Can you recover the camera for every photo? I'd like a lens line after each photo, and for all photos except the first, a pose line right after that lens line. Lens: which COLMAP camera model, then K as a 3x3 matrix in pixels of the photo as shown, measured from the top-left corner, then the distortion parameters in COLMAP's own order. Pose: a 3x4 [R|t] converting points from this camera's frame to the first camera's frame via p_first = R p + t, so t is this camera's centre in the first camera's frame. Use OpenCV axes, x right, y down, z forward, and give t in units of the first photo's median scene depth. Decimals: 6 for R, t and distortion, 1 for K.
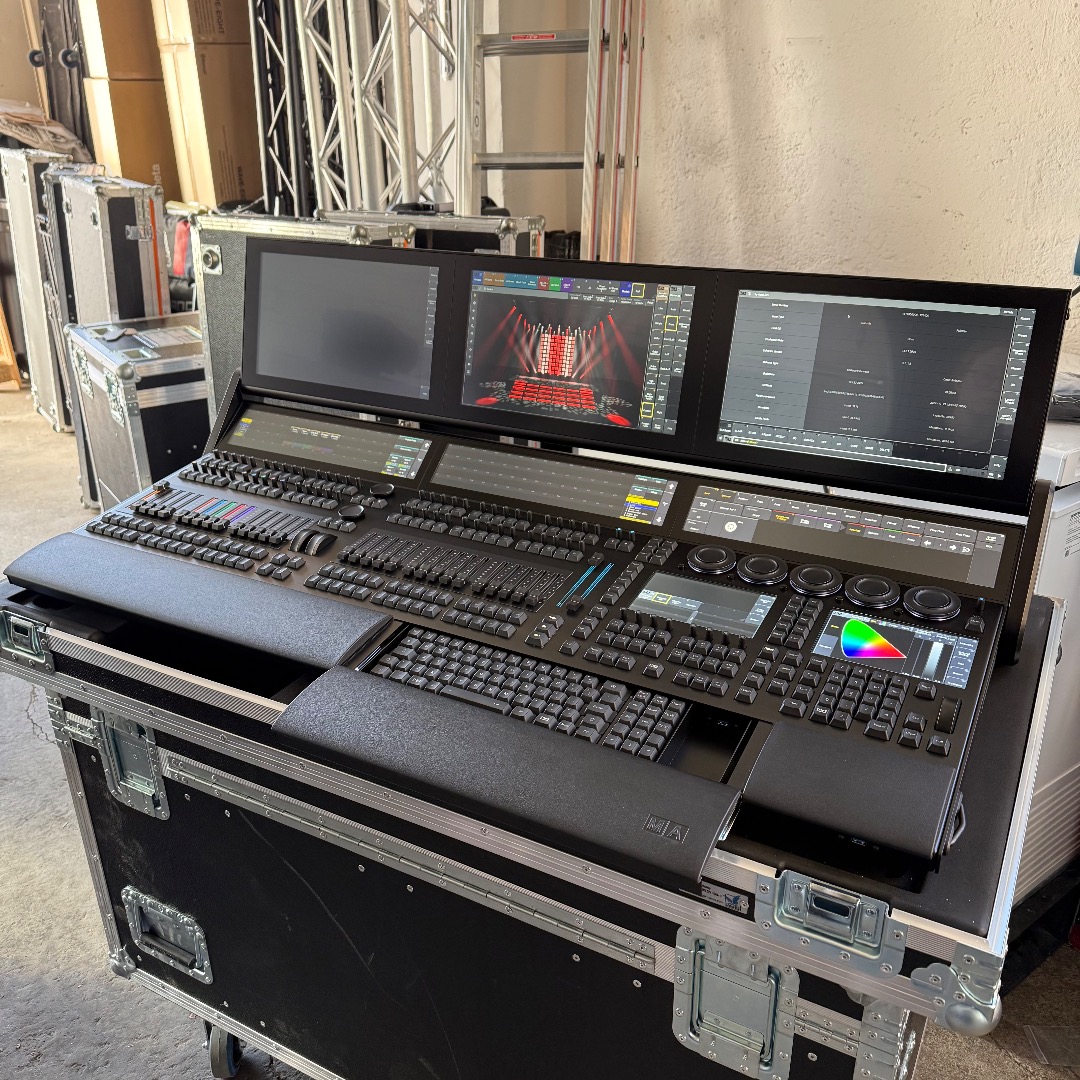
lens RADIAL K [[1003.2, 0, 541.3], [0, 1003.2, 542.2], [0, 0, 1]] dist [0.004440, 0.000000]
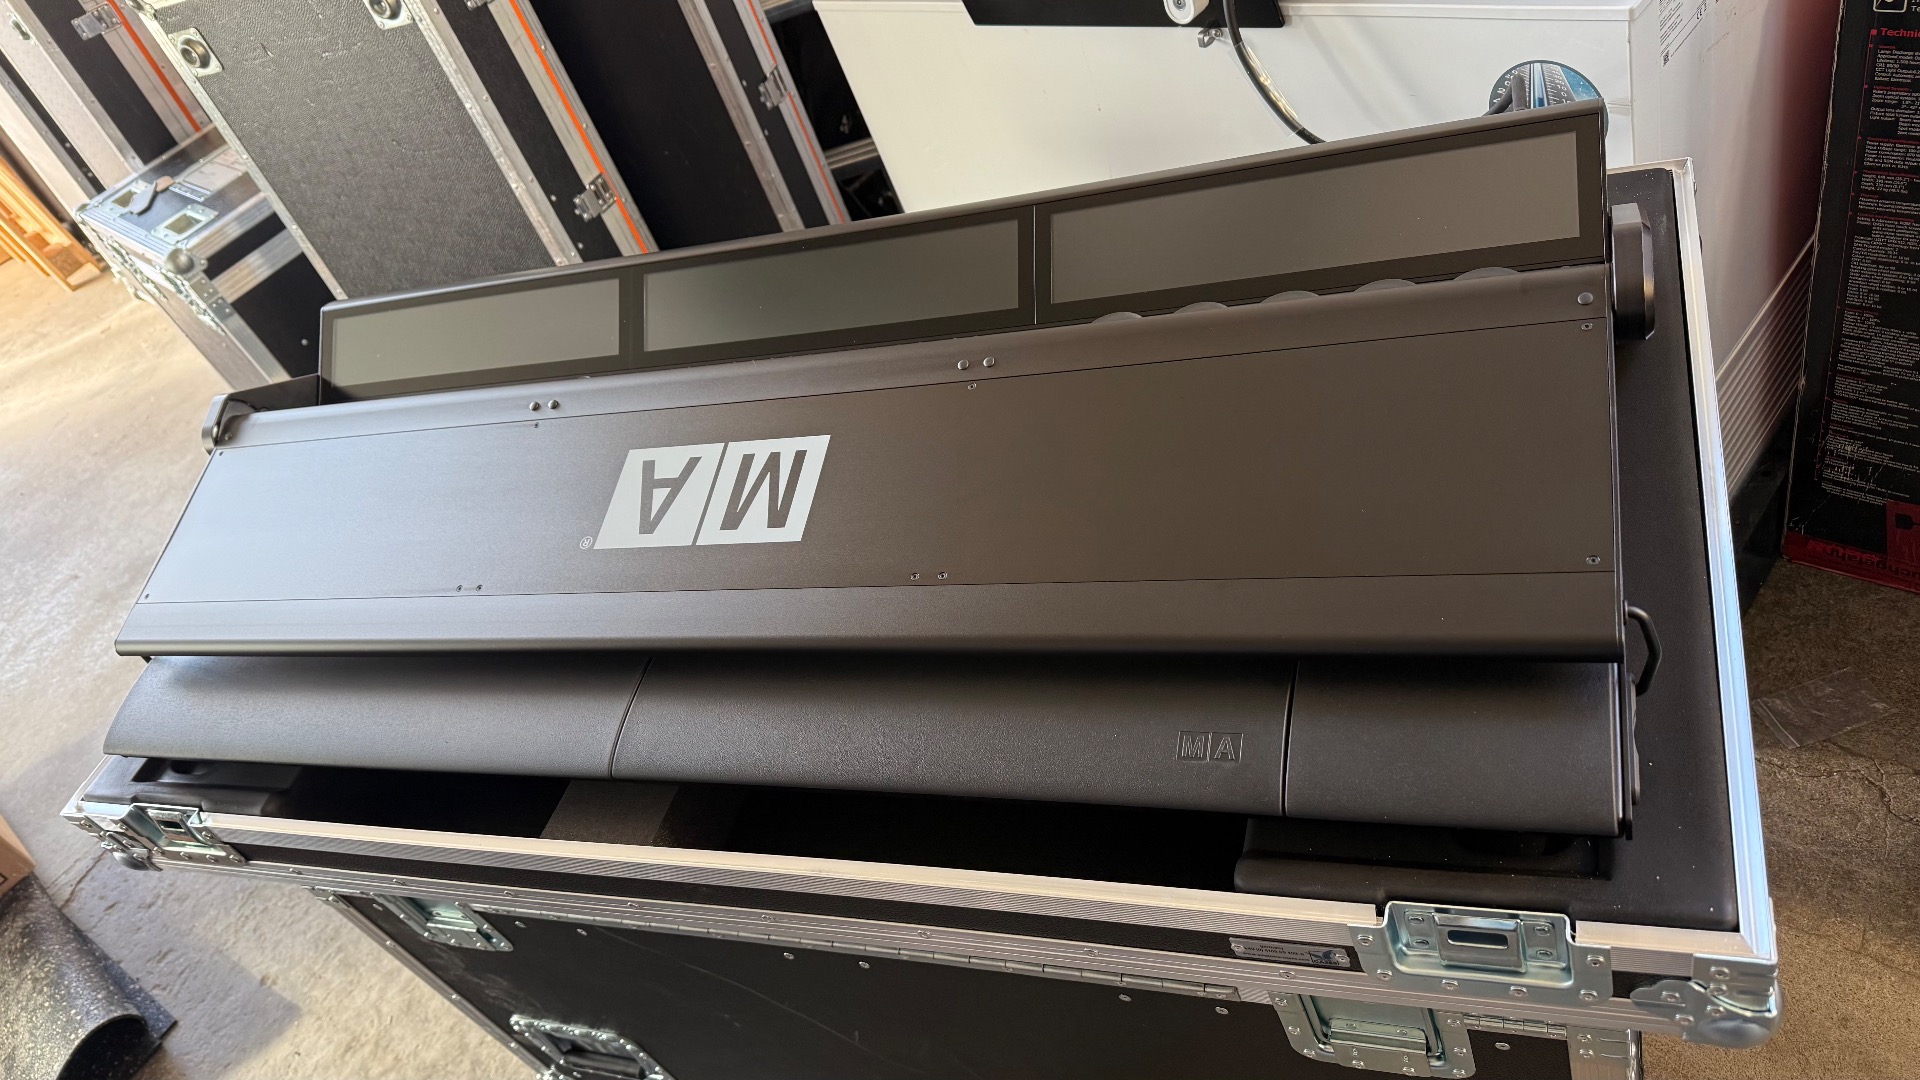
lens RADIAL K [[1354.3, 0, 952.1], [0, 1354.3, 536.9], [0, 0, 1]] dist [-0.004715, 0.002074]
pose [[0.925240, -0.372593, -0.071450, 0.081966], [0.377325, 0.884176, 0.275425, -0.118426], [-0.039447, -0.281794, 0.958664, 0.166011]]
